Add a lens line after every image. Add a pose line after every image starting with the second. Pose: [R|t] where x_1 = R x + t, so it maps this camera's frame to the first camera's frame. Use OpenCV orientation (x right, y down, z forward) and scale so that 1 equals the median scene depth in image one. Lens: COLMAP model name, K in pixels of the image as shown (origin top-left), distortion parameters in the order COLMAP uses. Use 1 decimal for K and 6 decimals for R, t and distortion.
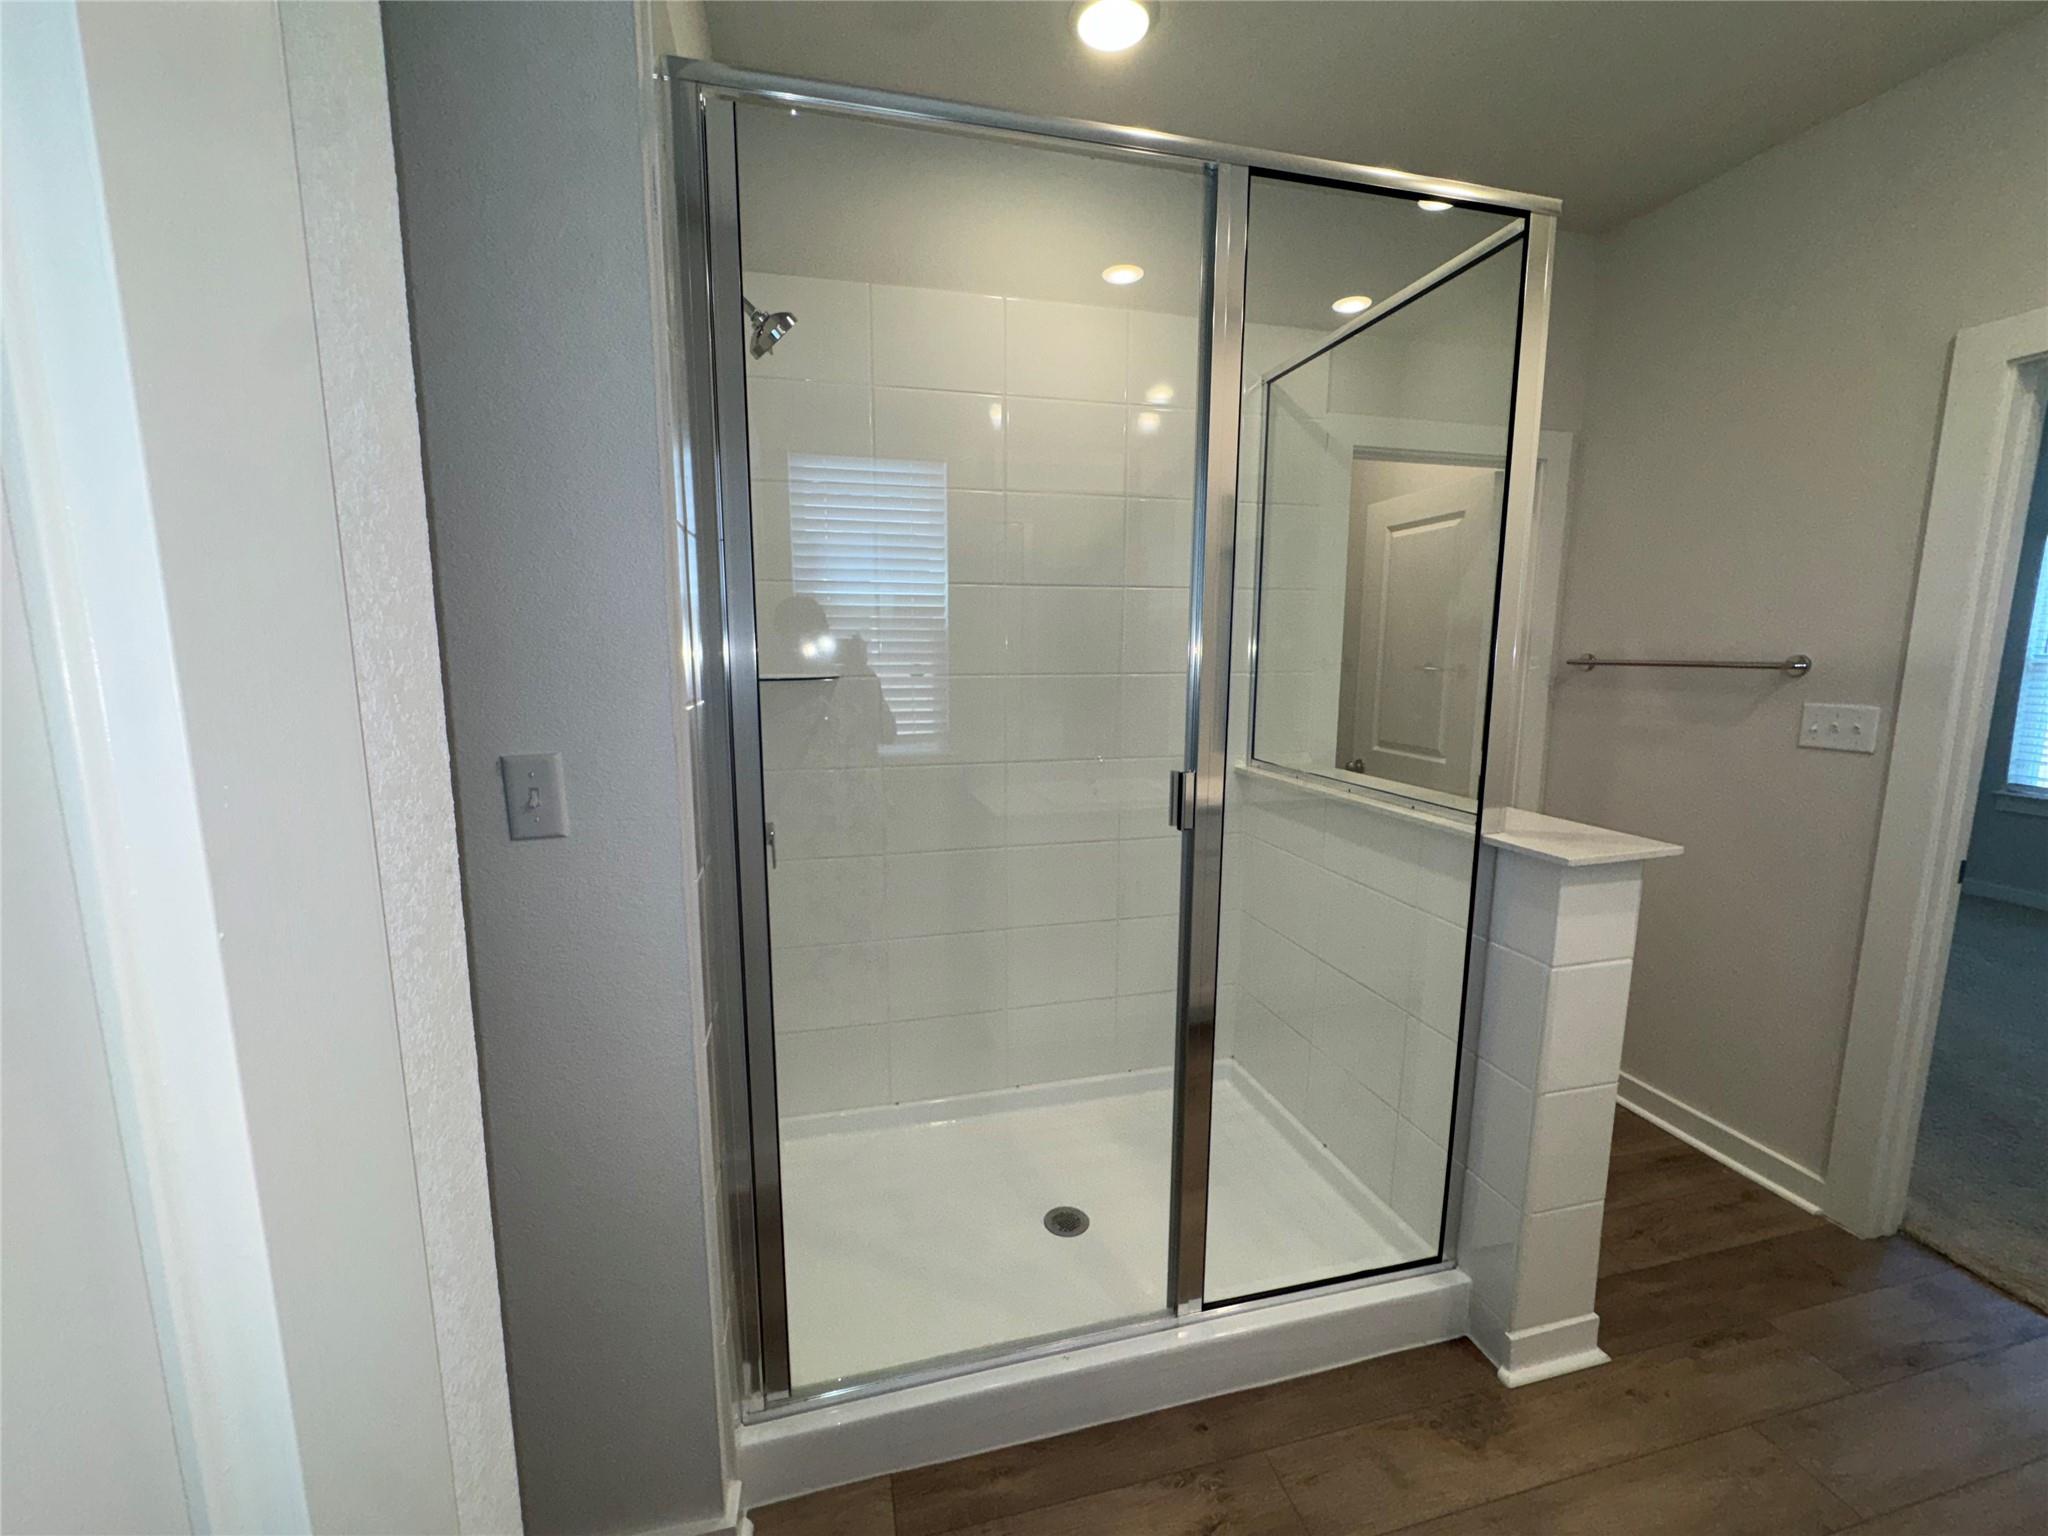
lens RADIAL K [[820.3, 0, 1019.0], [0, 820.3, 760.4], [0, 0, 1]] dist [-0.004406, 0.000274]
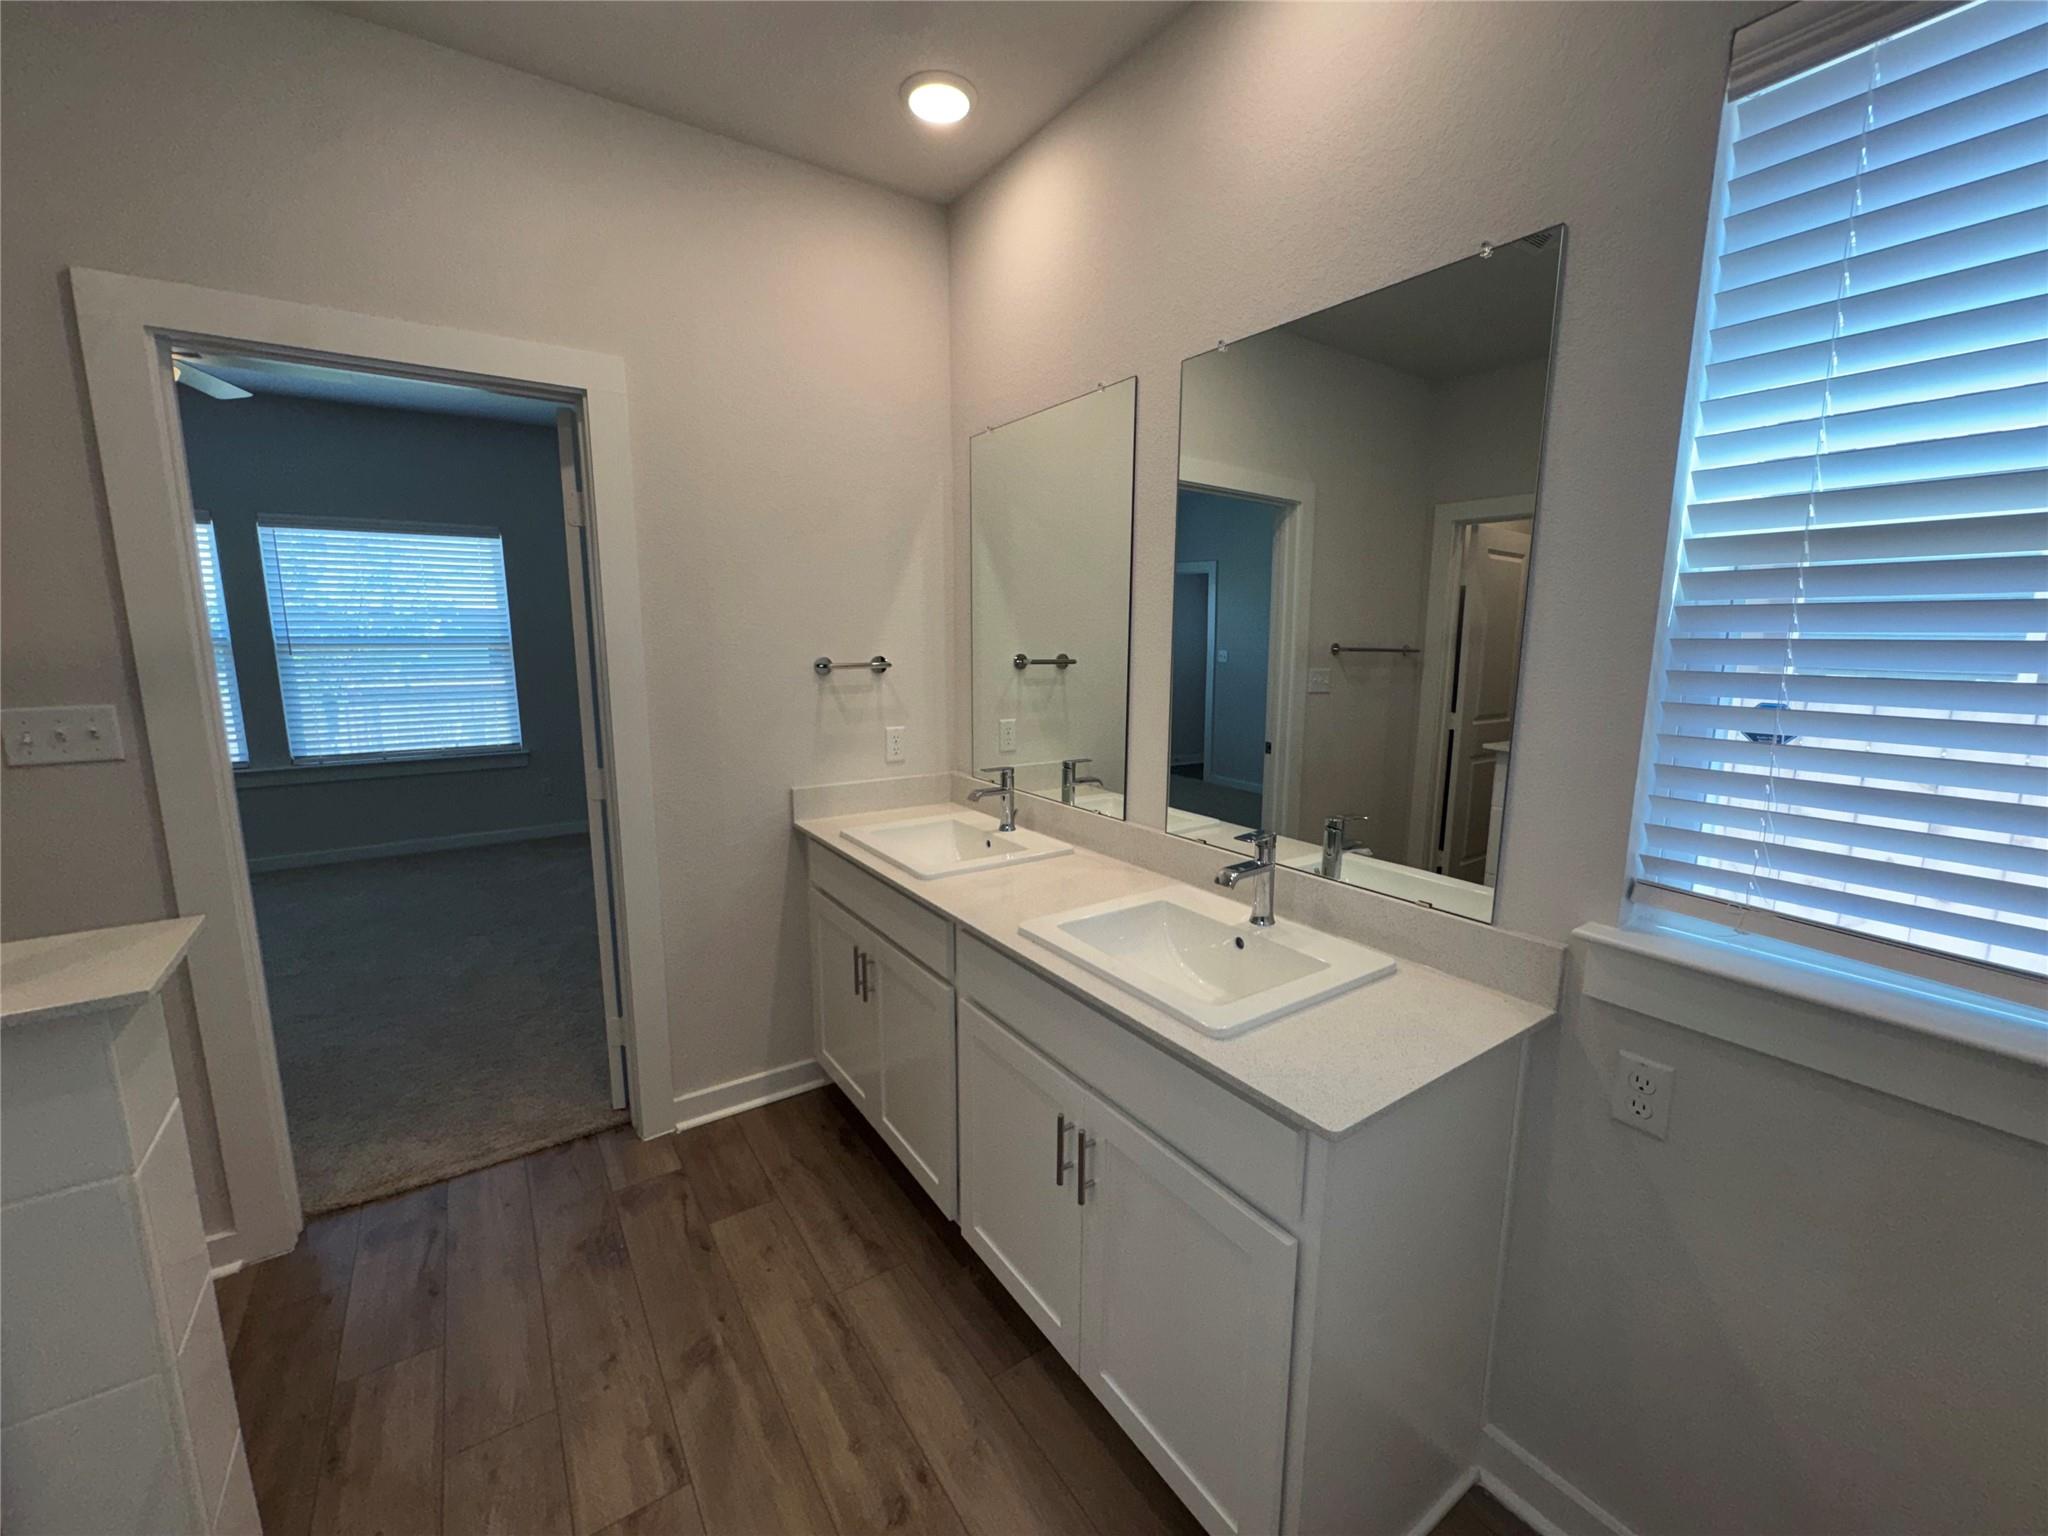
lens RADIAL K [[820.3, 0, 1017.9], [0, 820.3, 762.3], [0, 0, 1]] dist [-0.004406, 0.000274]
pose [[-0.340539, -0.147184, 0.928639, -0.080099], [0.122708, 0.972267, 0.199096, -0.071231], [-0.932189, 0.181751, -0.313035, 0.466354]]
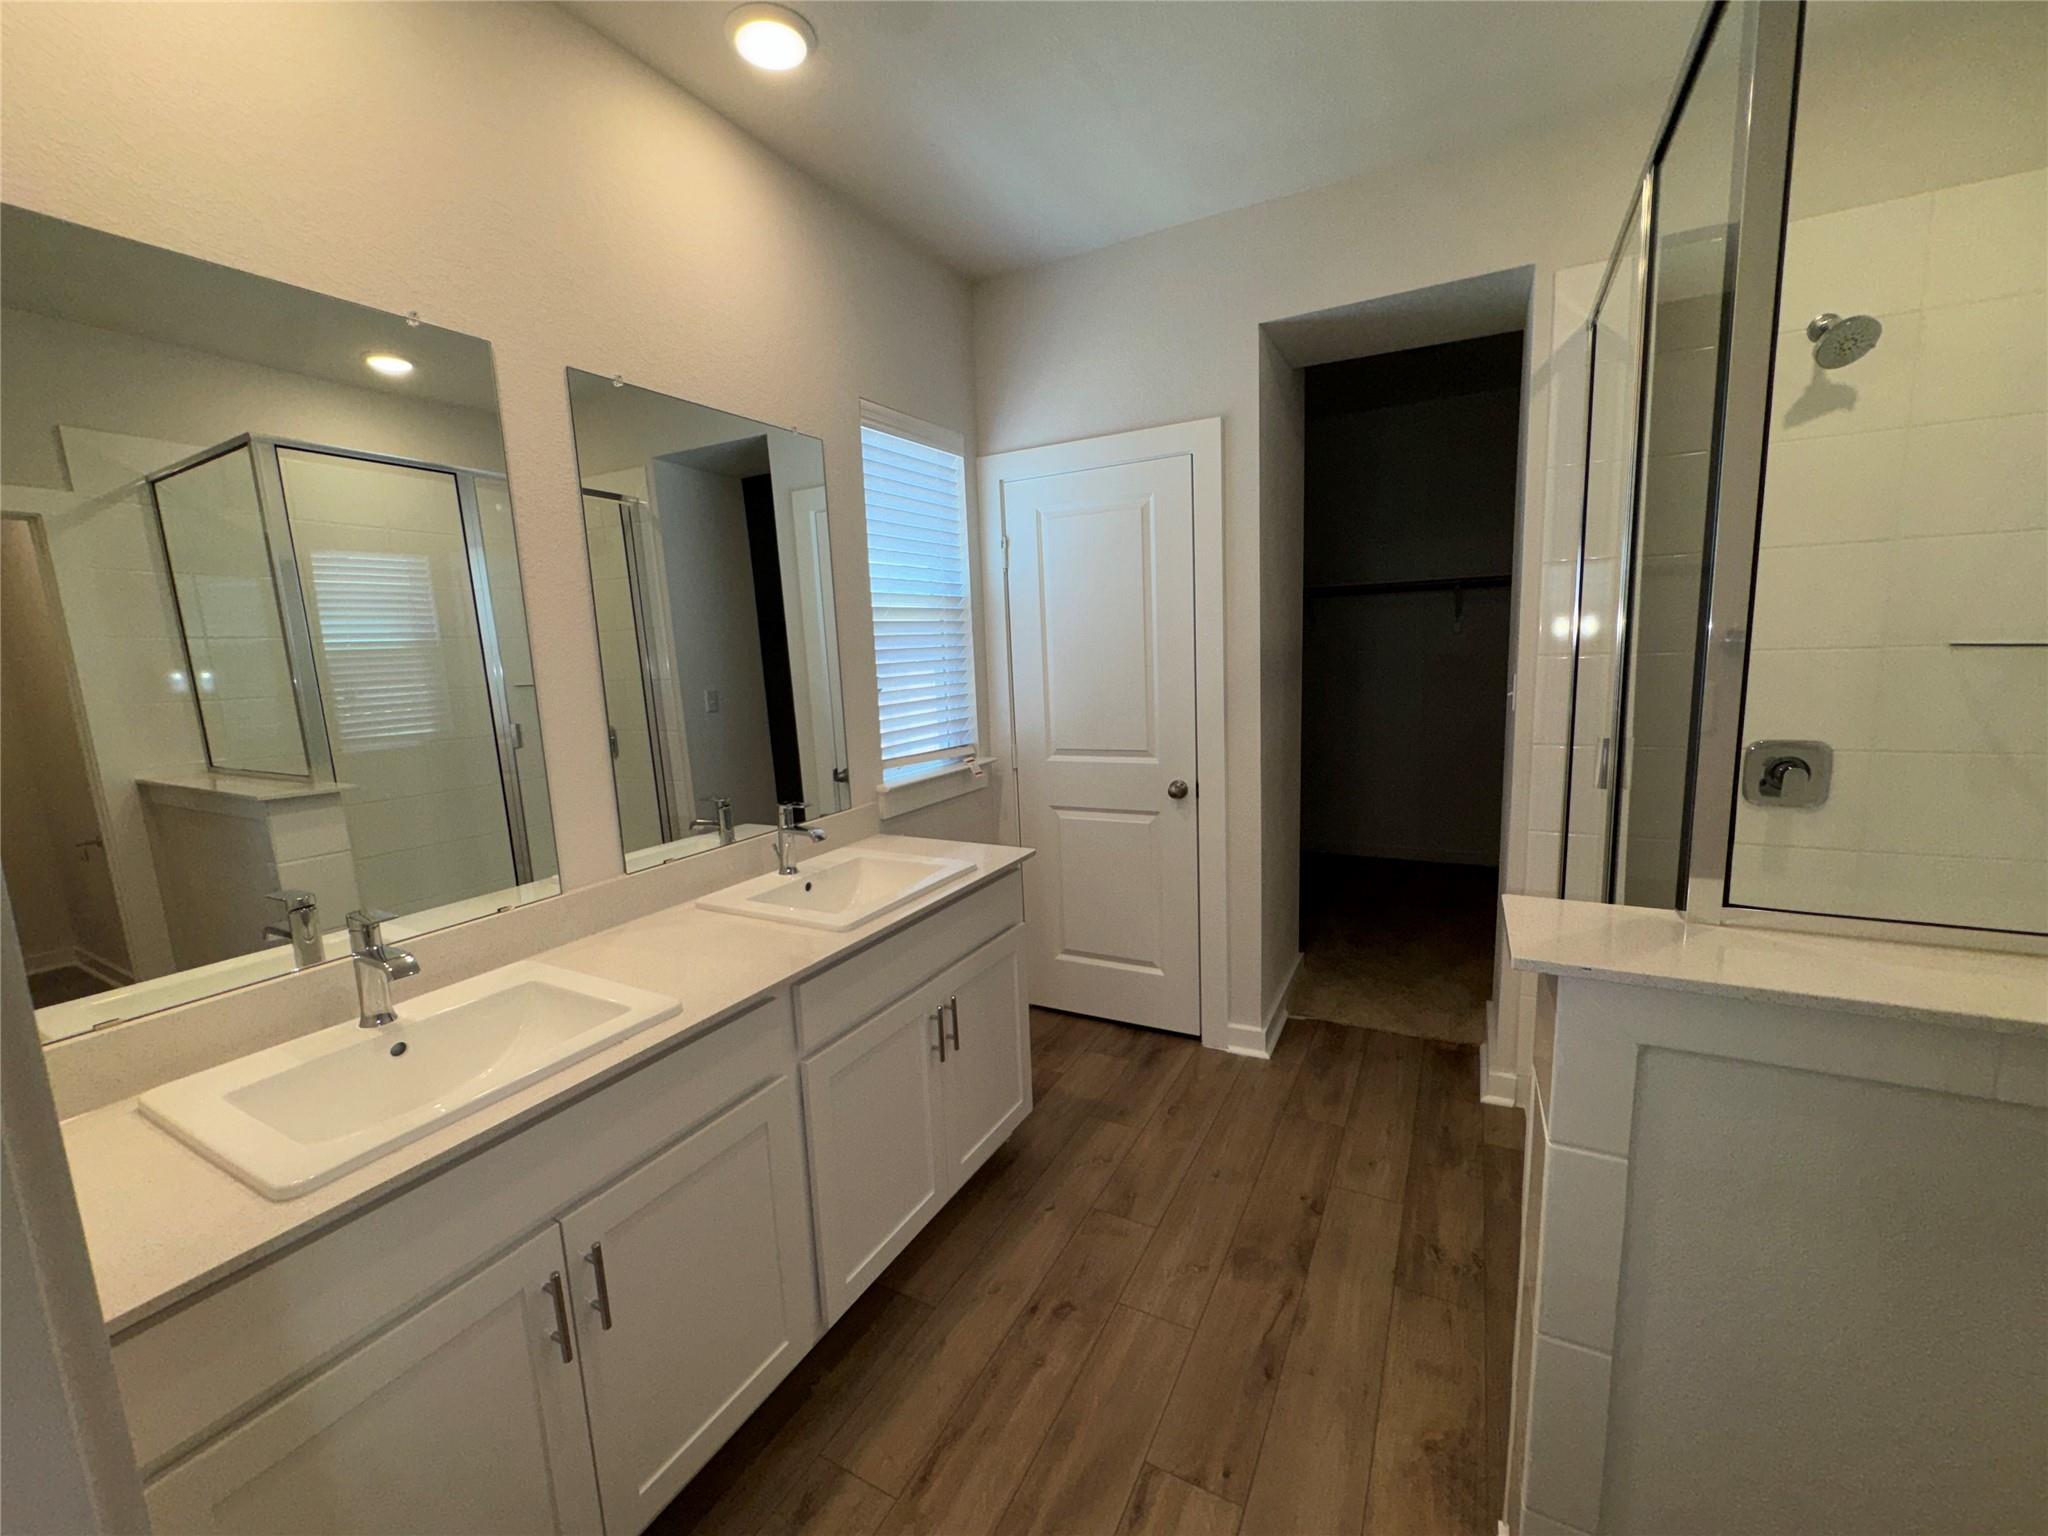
lens RADIAL K [[820.3, 0, 1022.7], [0, 820.3, 768.5], [0, 0, 1]] dist [-0.004406, 0.000274]
pose [[-0.677901, 0.135434, -0.722570, 1.282050], [-0.060092, 0.969387, 0.238072, -0.136450], [0.732693, 0.204810, -0.649010, 0.955195]]
